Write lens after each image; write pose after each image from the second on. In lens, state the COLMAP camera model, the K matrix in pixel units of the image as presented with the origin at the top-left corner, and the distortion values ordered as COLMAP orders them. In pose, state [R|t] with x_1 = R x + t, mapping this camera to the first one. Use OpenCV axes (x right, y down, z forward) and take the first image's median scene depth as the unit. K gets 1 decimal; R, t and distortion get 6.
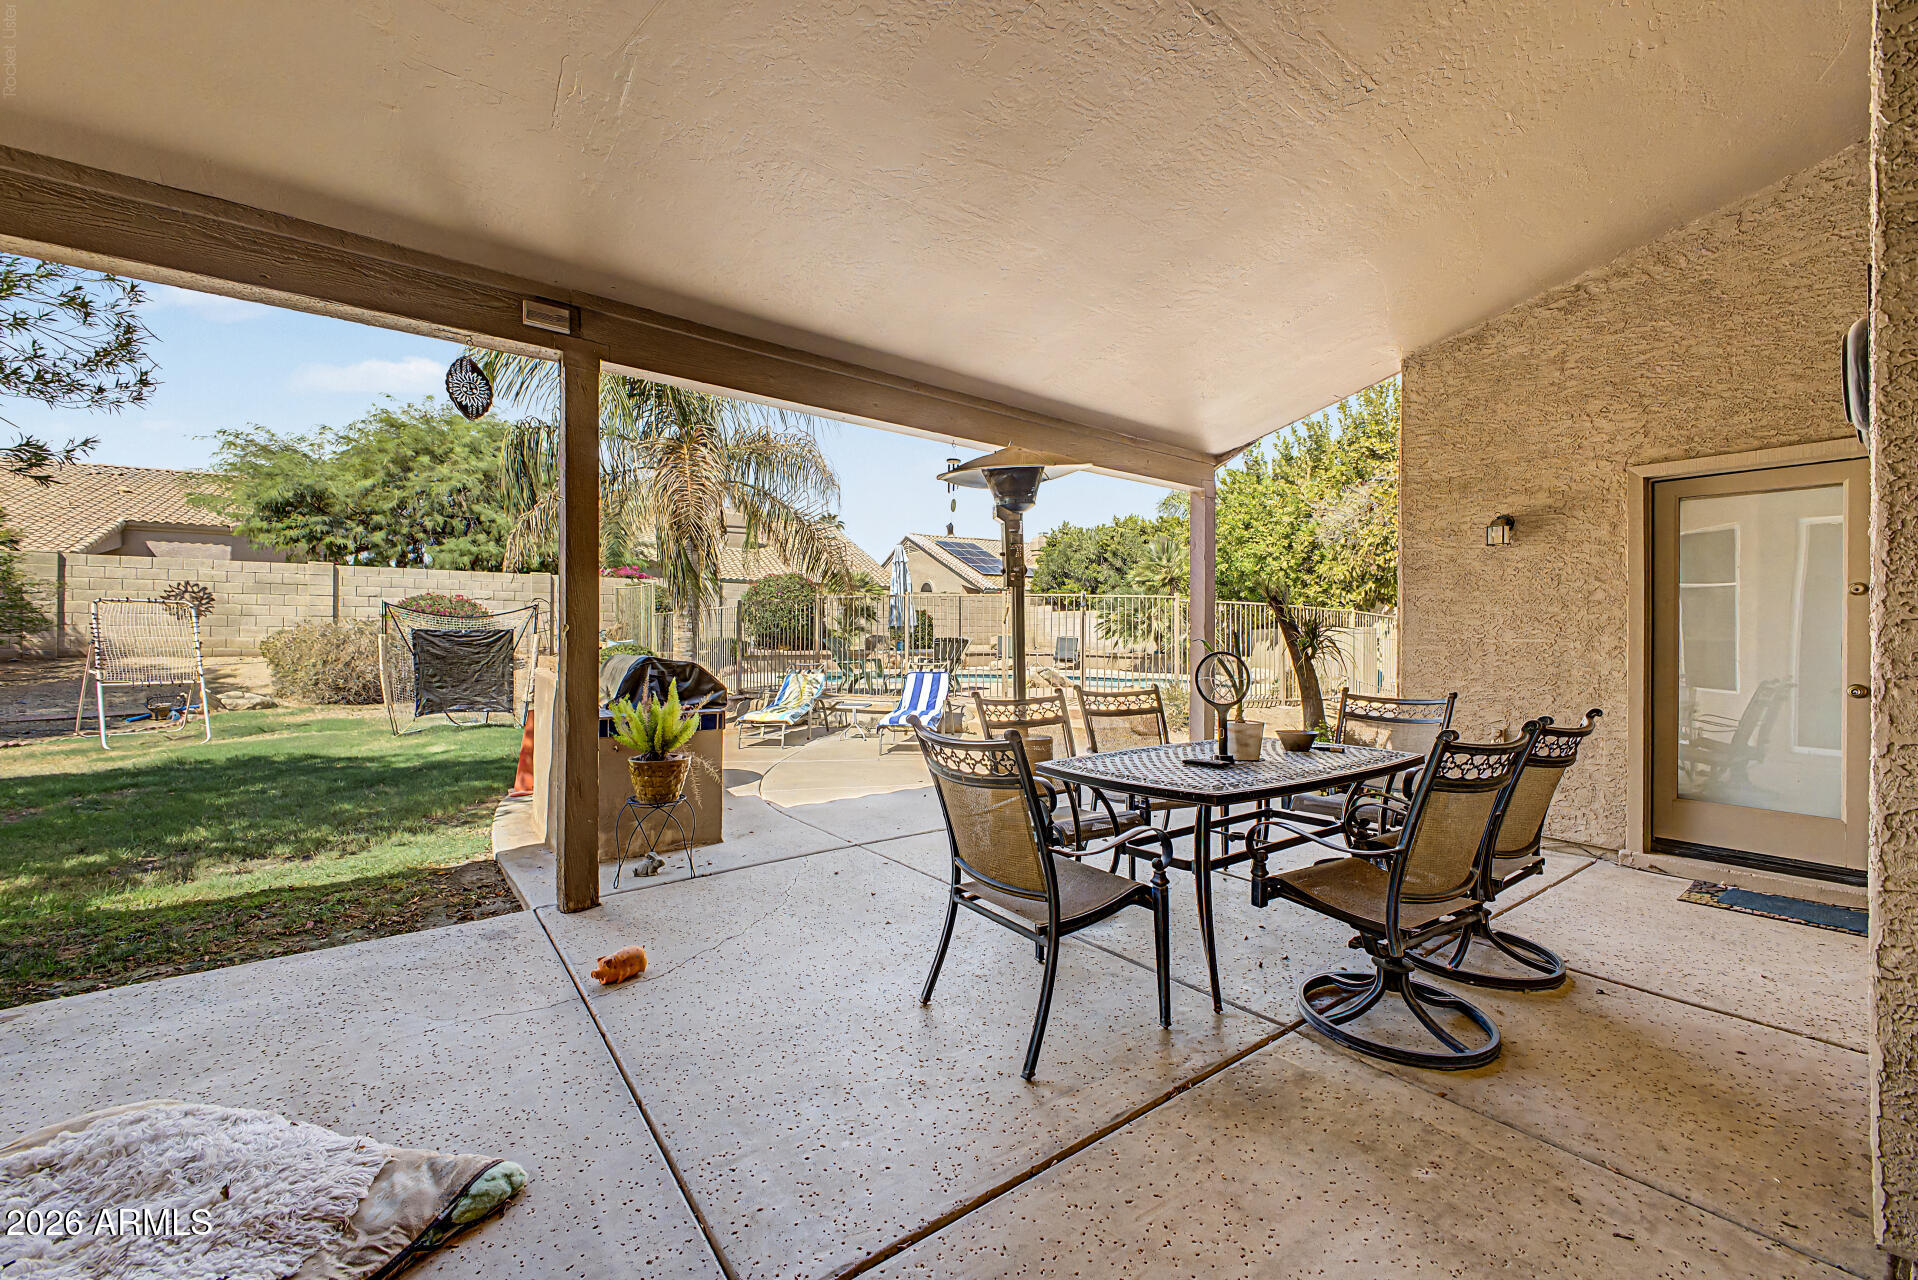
lens RADIAL K [[758.2, 0, 955.6], [0, 758.2, 637.2], [0, 0, 1]] dist [-0.001804, -0.000104]
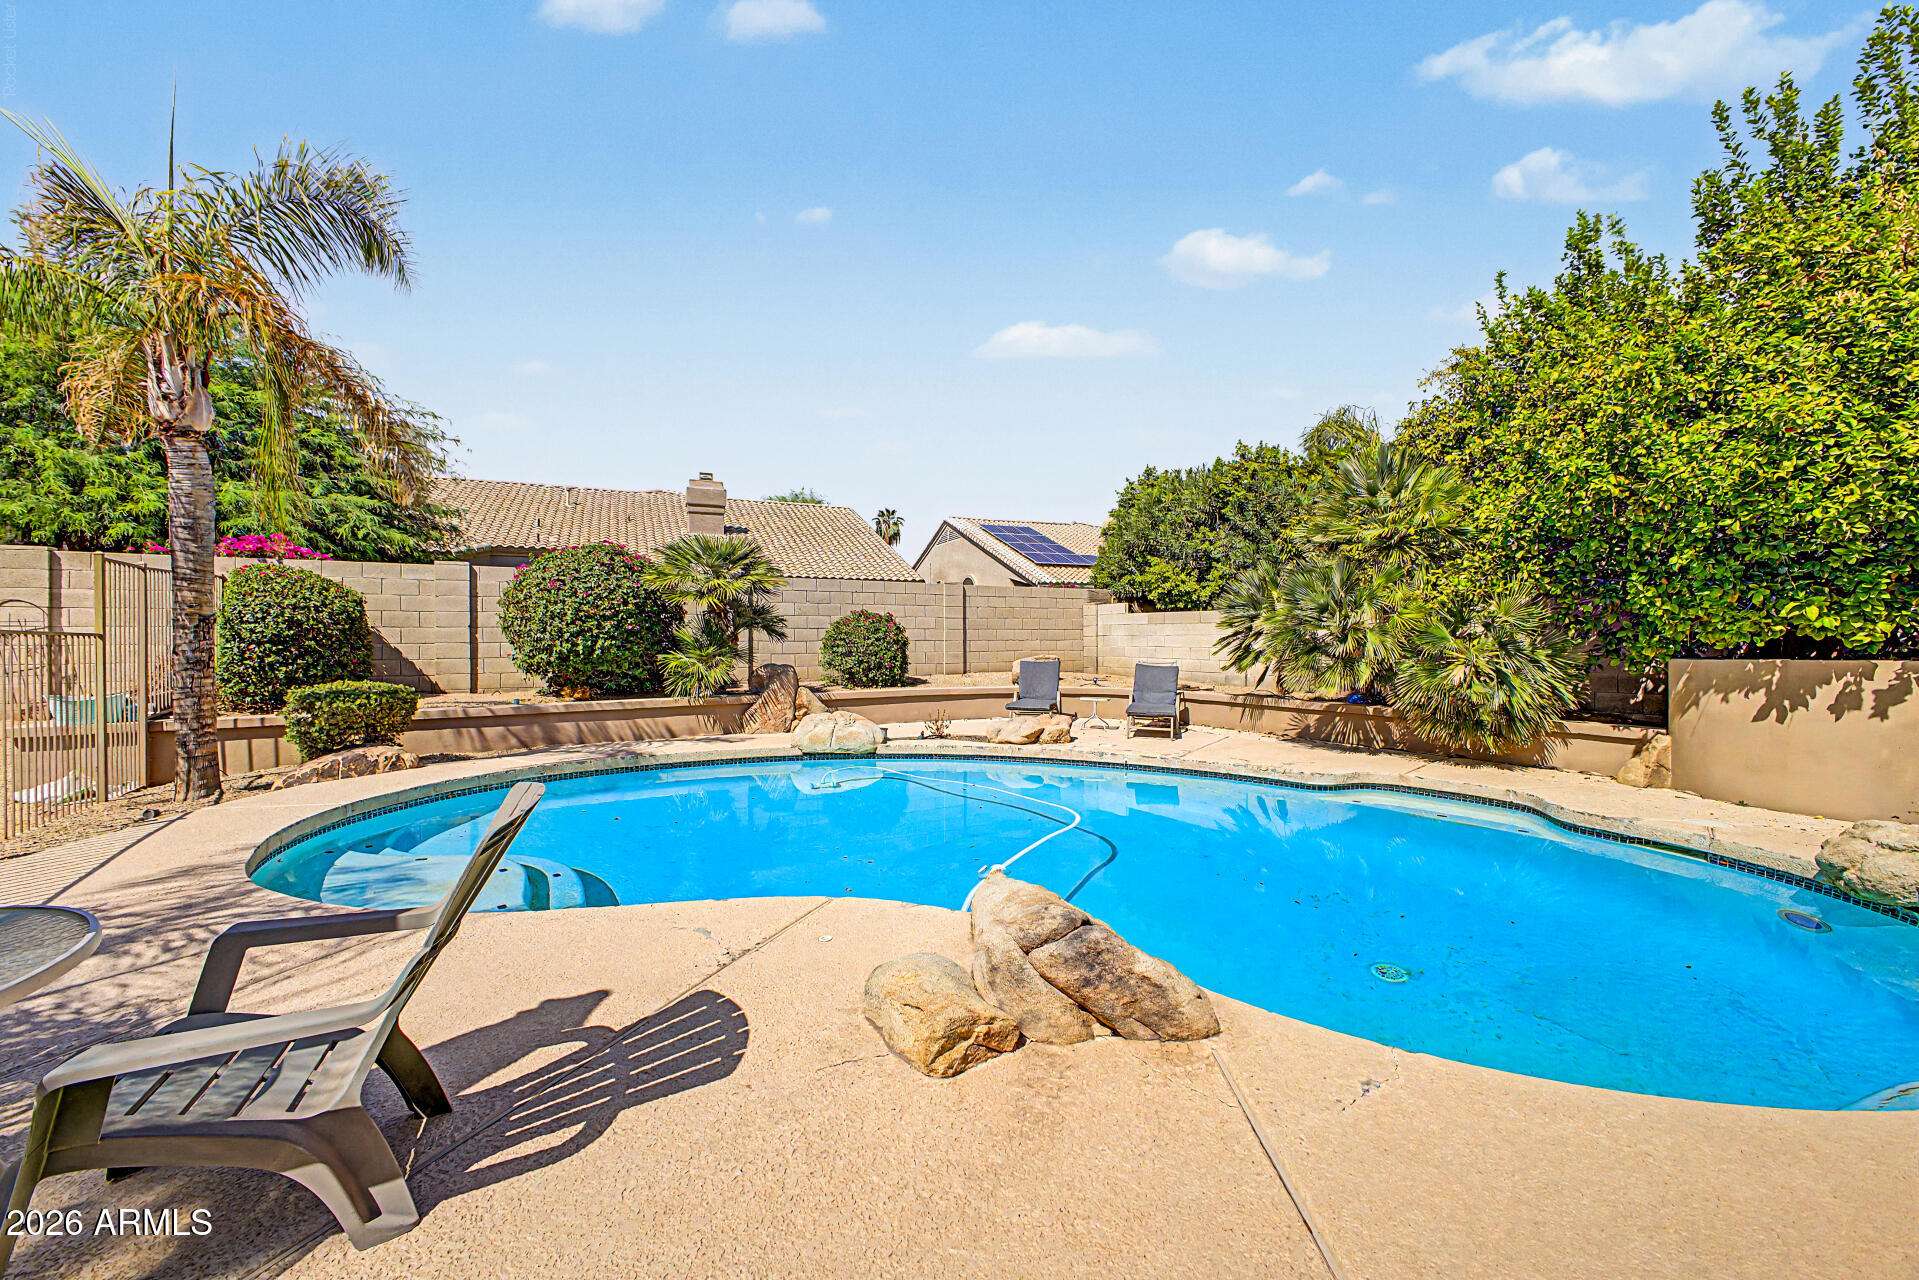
lens RADIAL K [[758.6, 0, 957.6], [0, 758.6, 640.1], [0, 0, 1]] dist [-0.001804, -0.000104]
pose [[0.994939, -0.008057, -0.100157, 0.057625], [0.008271, 0.999964, 0.001721, -0.015880], [0.100140, -0.002540, 0.994970, 0.423323]]
